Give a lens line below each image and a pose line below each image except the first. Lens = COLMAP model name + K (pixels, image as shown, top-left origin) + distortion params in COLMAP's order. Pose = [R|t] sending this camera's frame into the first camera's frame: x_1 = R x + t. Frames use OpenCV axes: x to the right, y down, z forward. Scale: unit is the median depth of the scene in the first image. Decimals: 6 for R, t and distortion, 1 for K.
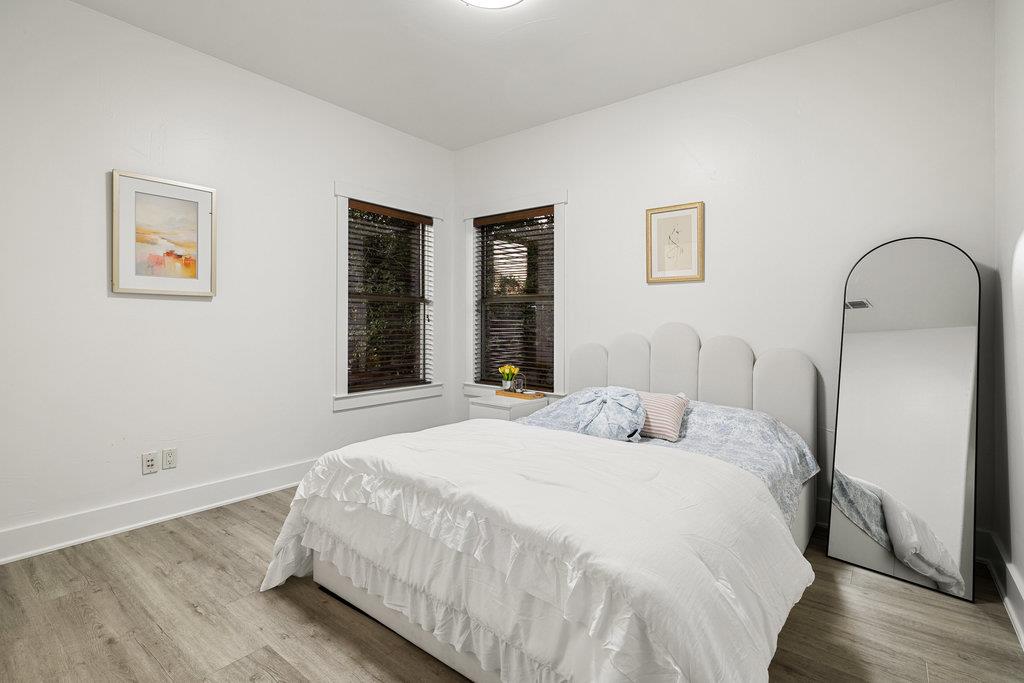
lens RADIAL K [[494.3, 0, 511.4], [0, 494.3, 339.0], [0, 0, 1]] dist [0.003874, 0.000378]
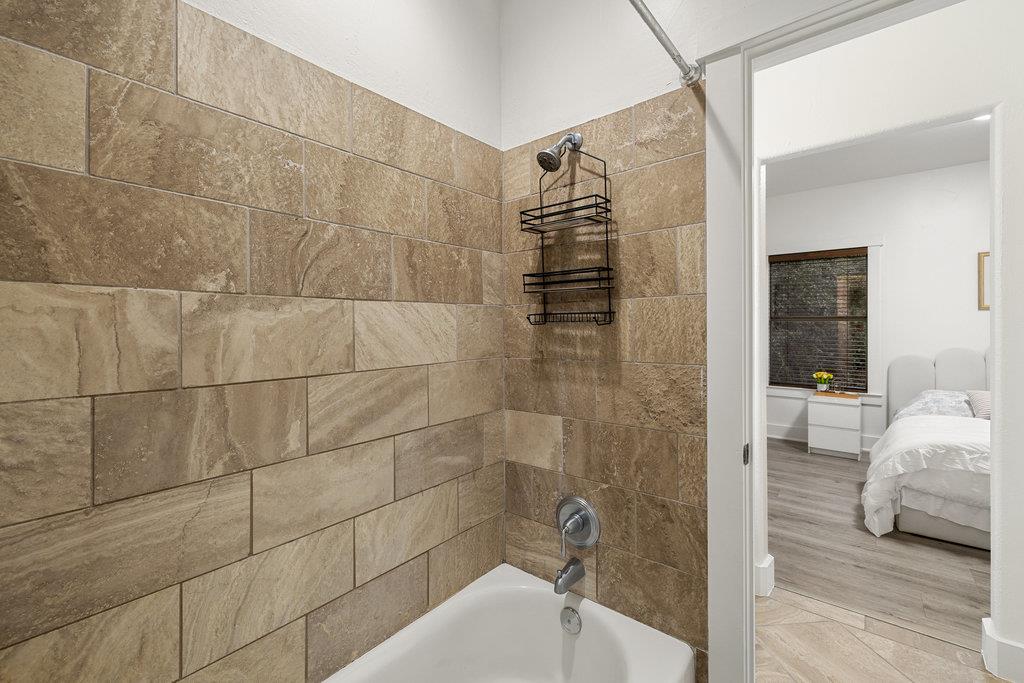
lens RADIAL K [[438.0, 0, 511.6], [0, 438.0, 333.4], [0, 0, 1]] dist [0.000278, -0.000033]
pose [[0.999568, -0.007724, -0.028372, -0.789095], [0.007240, 0.999827, -0.017151, -0.033219], [0.028500, 0.016939, 0.999450, -0.155277]]
